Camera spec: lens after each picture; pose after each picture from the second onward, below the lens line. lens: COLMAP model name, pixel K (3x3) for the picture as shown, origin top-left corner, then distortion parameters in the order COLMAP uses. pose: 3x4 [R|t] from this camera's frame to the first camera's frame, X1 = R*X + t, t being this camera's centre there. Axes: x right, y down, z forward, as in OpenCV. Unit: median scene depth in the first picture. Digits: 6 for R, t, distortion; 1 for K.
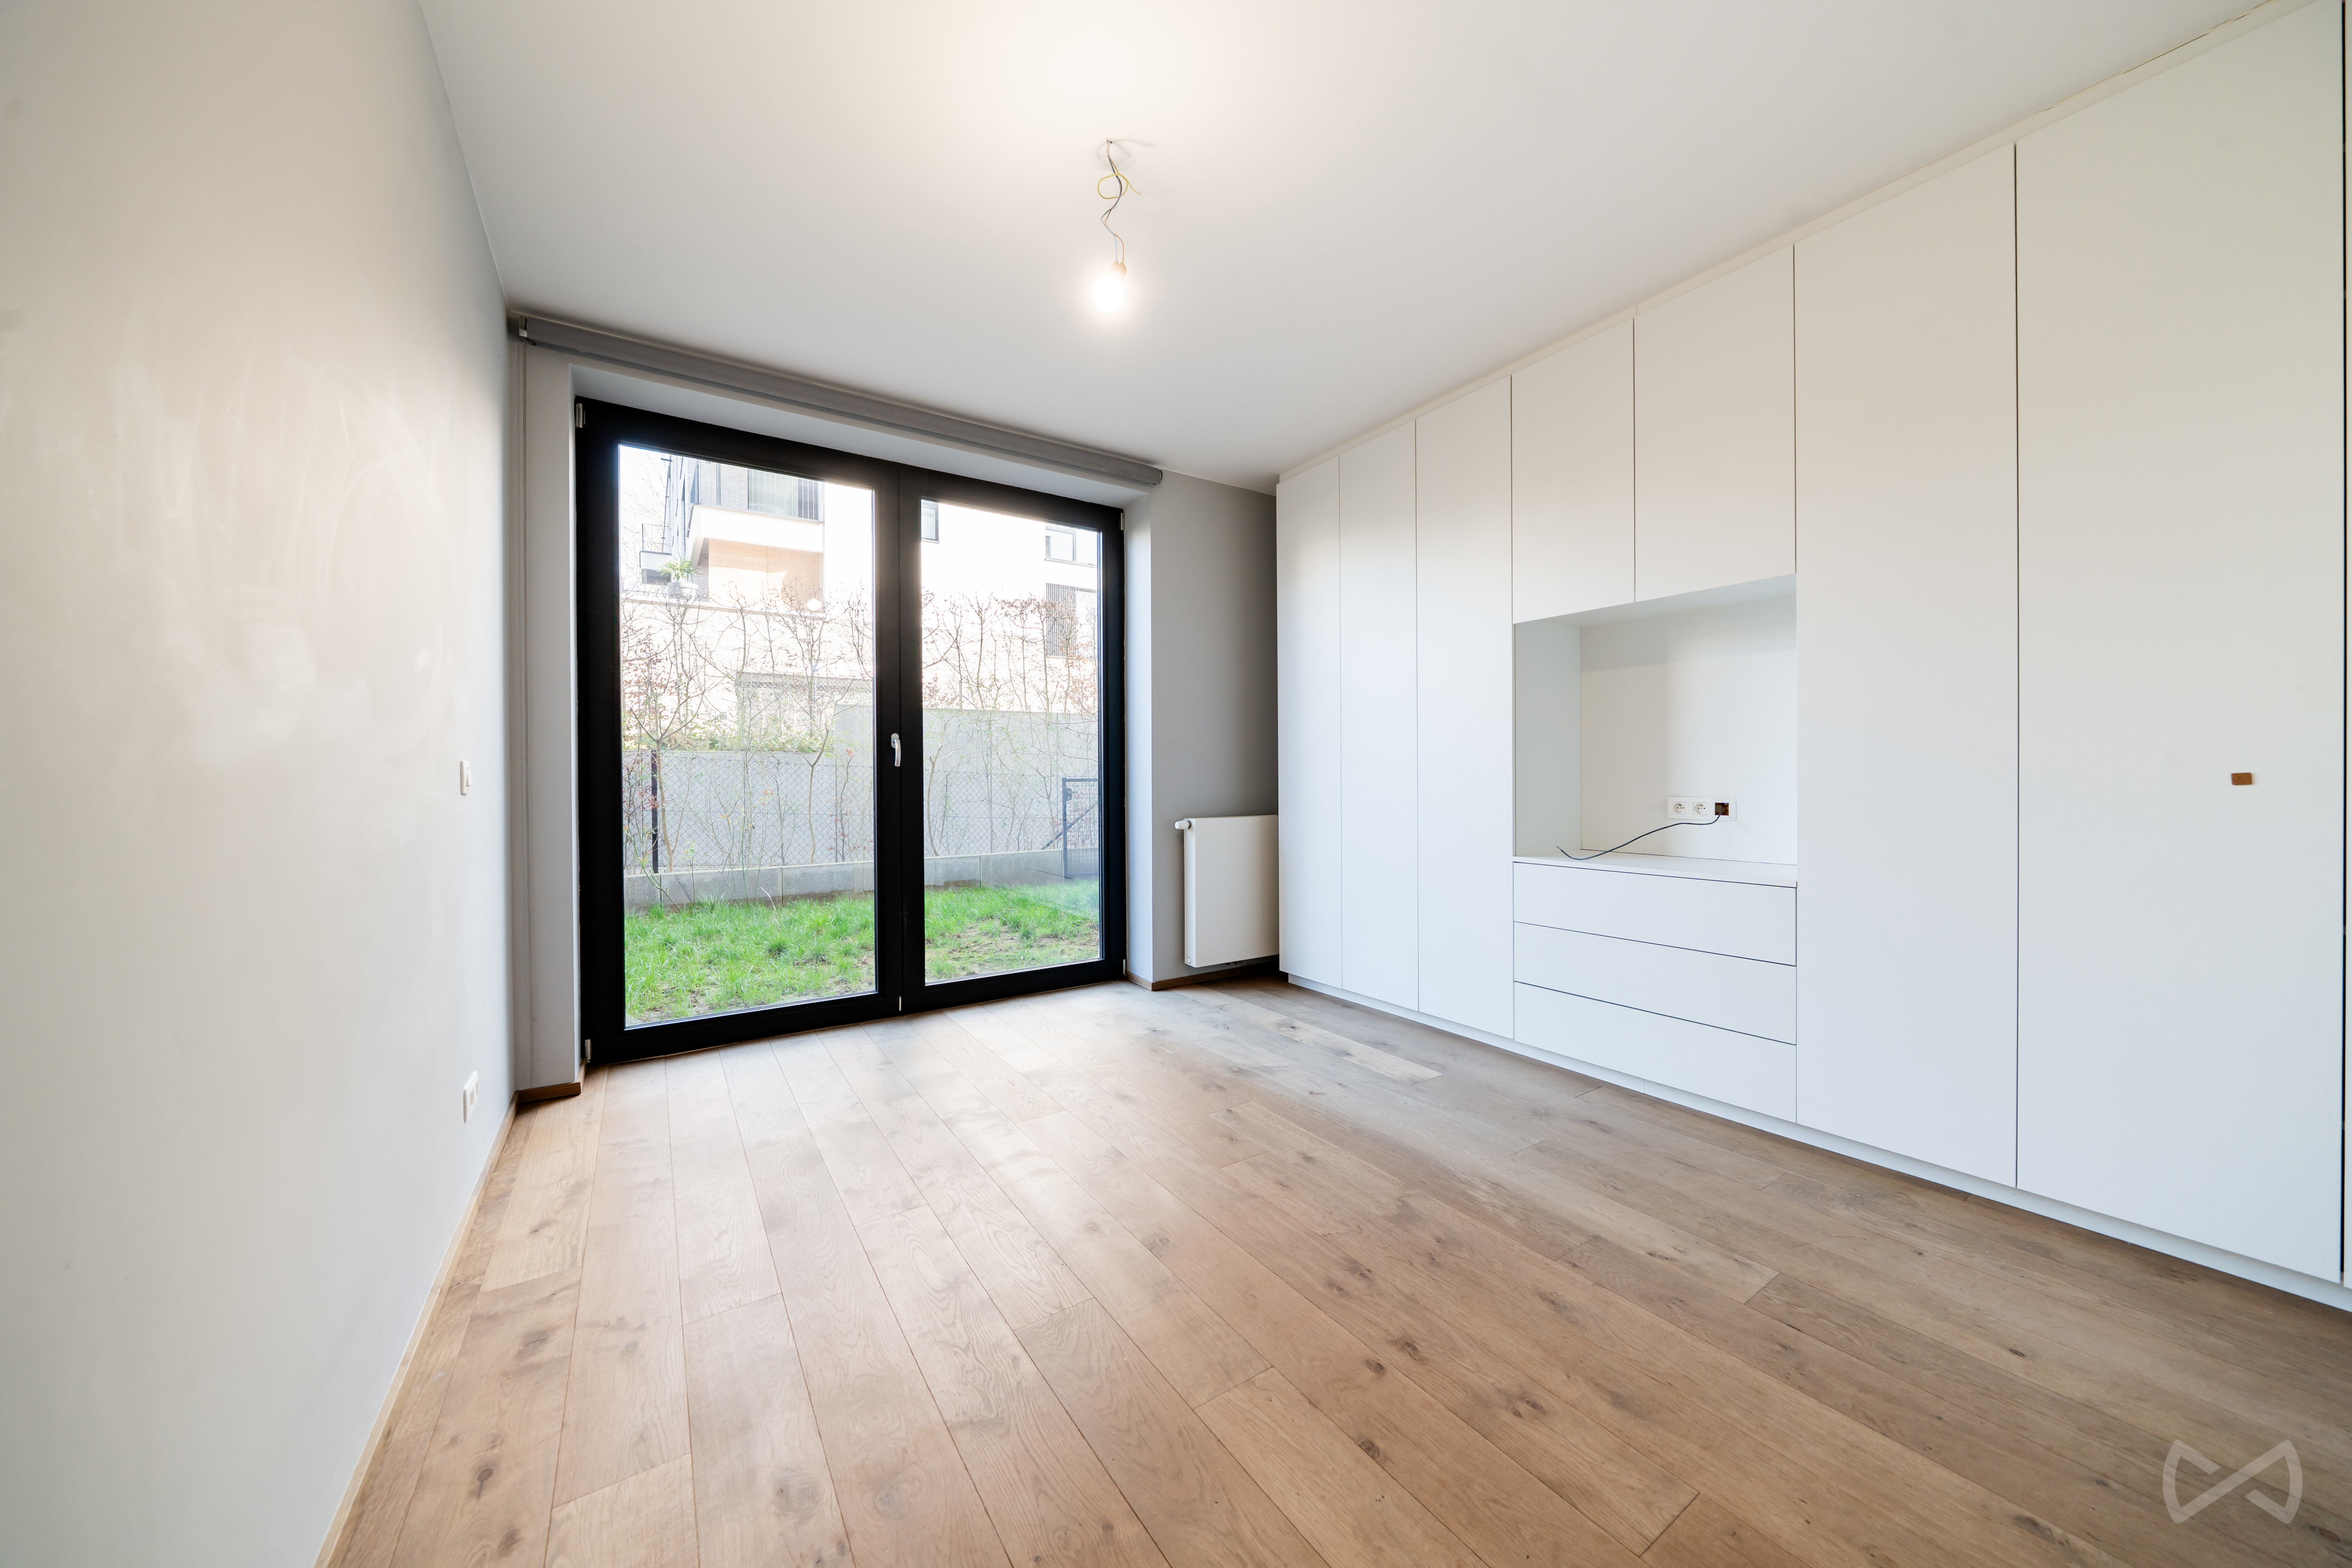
lens RADIAL K [[810.4, 0, 1174.3], [0, 810.4, 783.0], [0, 0, 1]] dist [-0.006916, -0.000466]
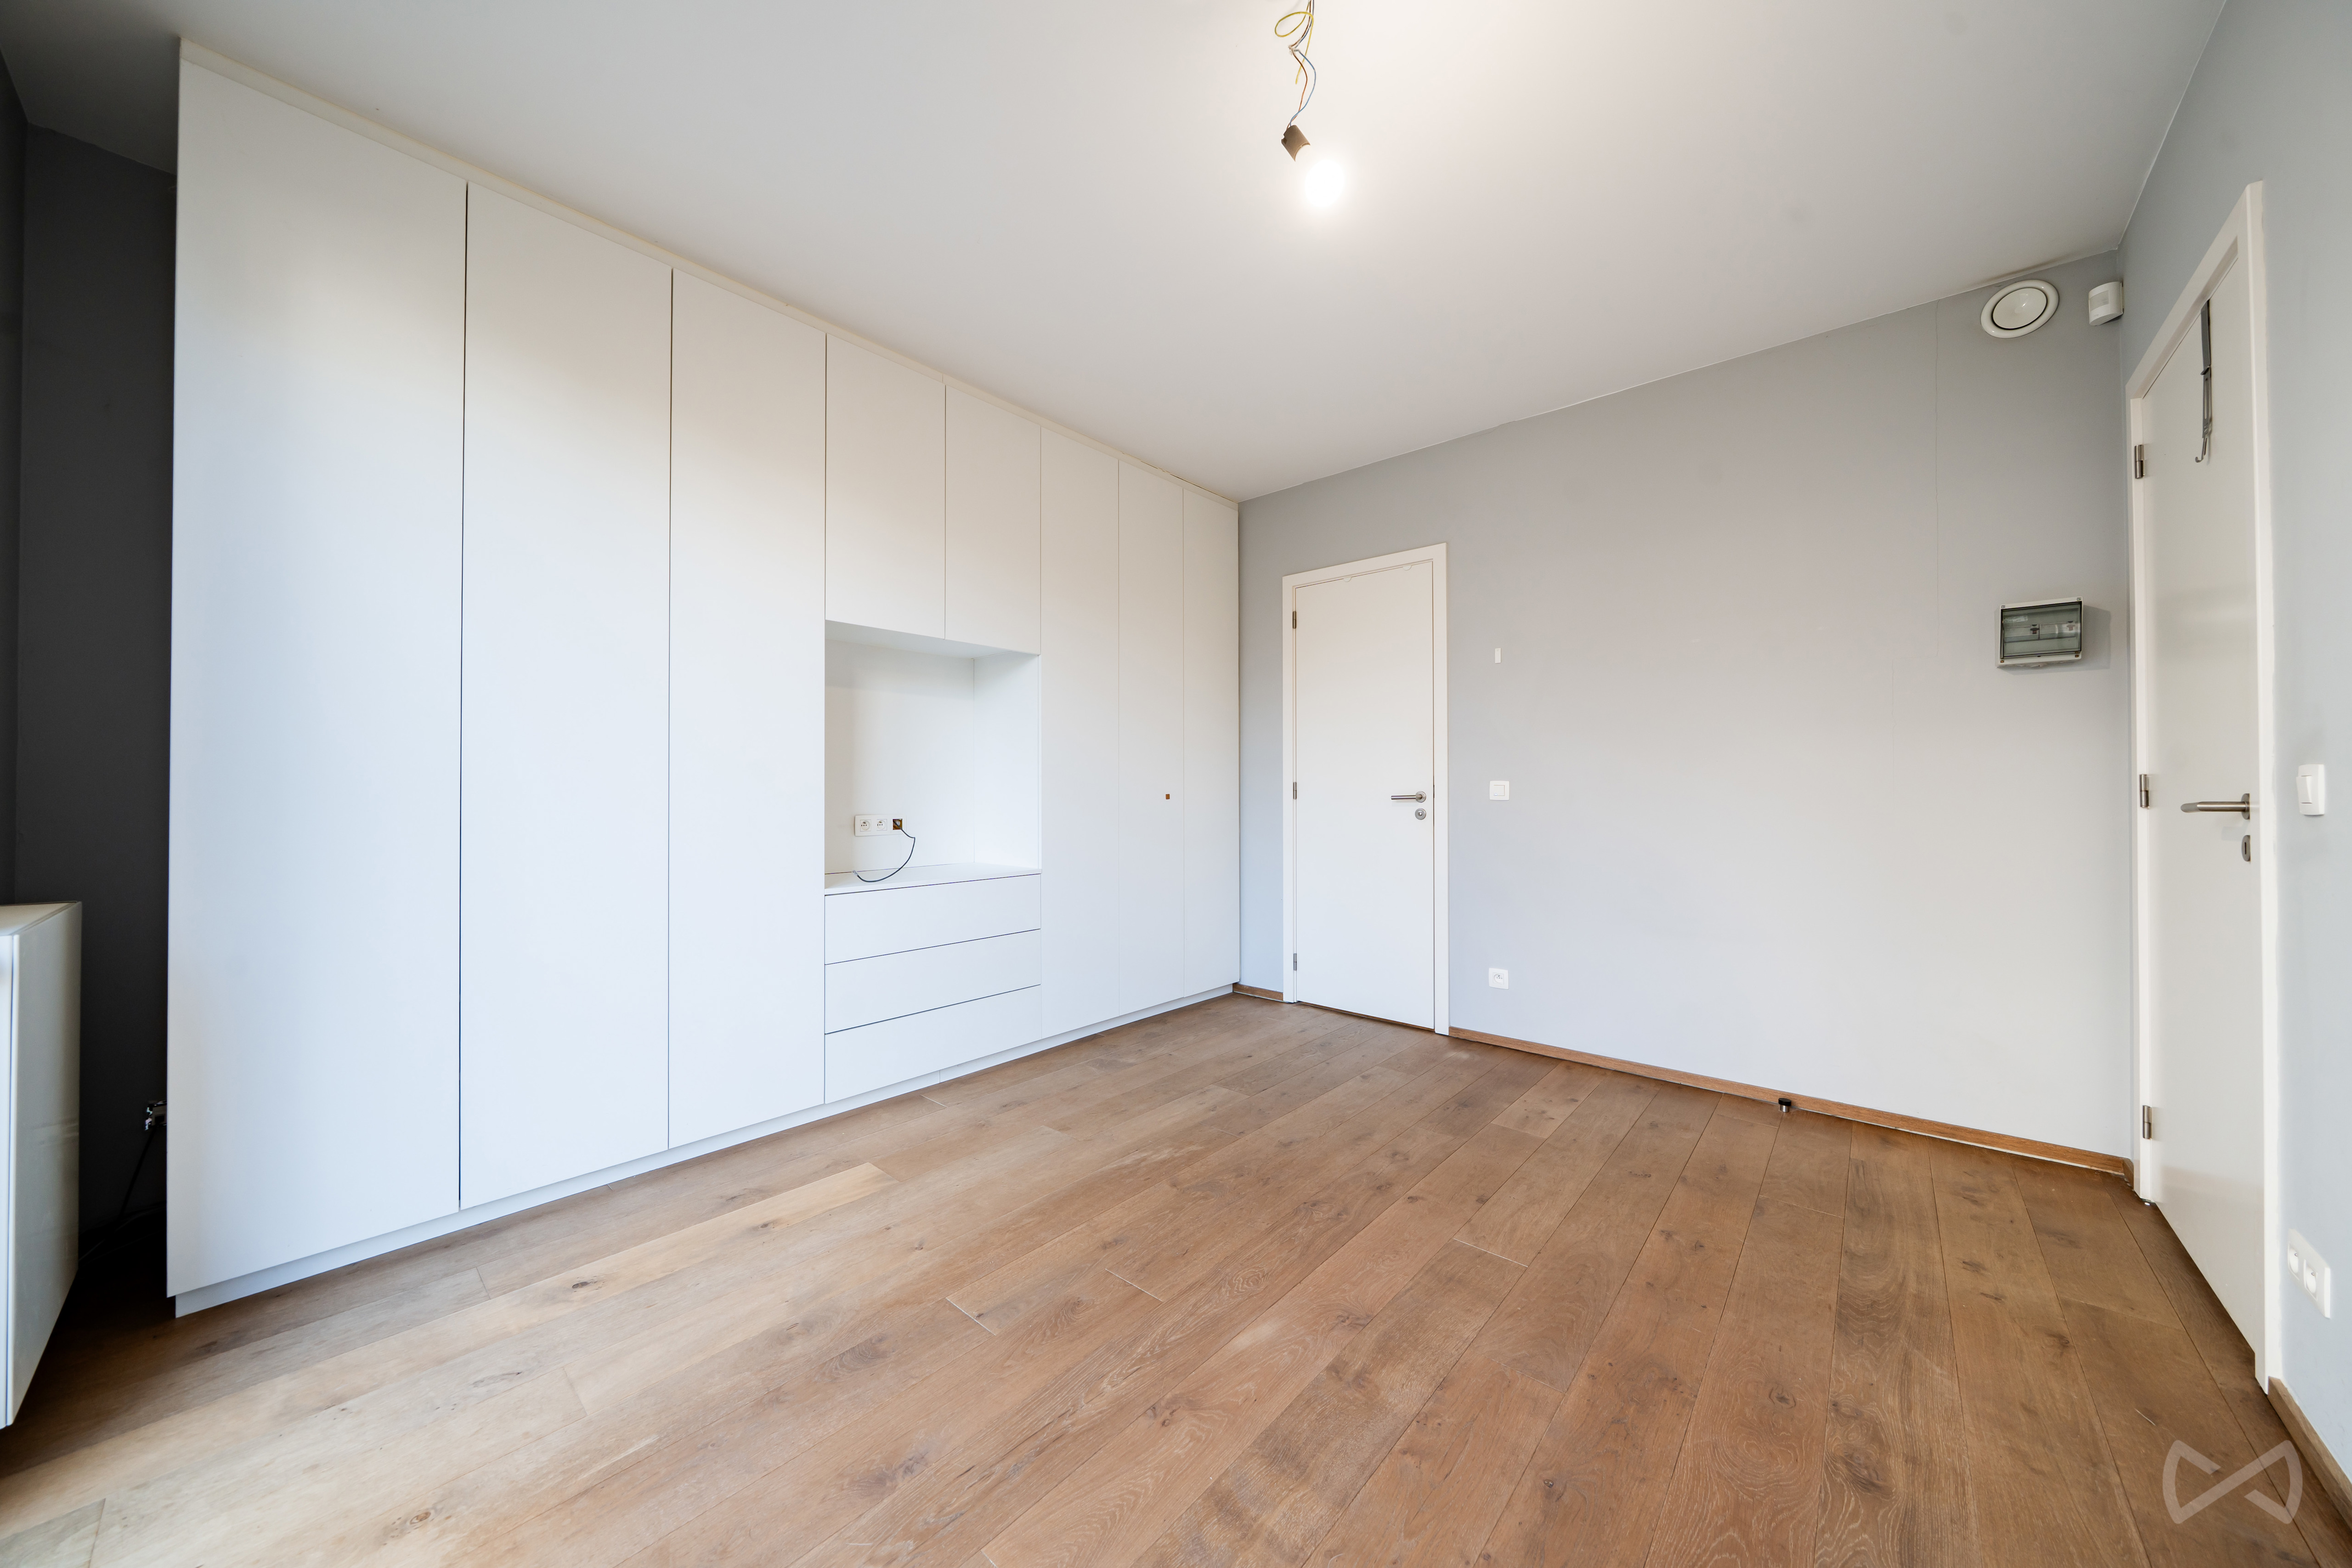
lens RADIAL K [[810.4, 0, 1174.3], [0, 810.4, 783.0], [0, 0, 1]] dist [-0.006916, -0.000466]
pose [[-0.274386, 0.016983, 0.961470, -0.594616], [0.009856, 0.999841, -0.014848, -0.005538], [-0.961569, 0.005402, -0.274510, 1.026456]]
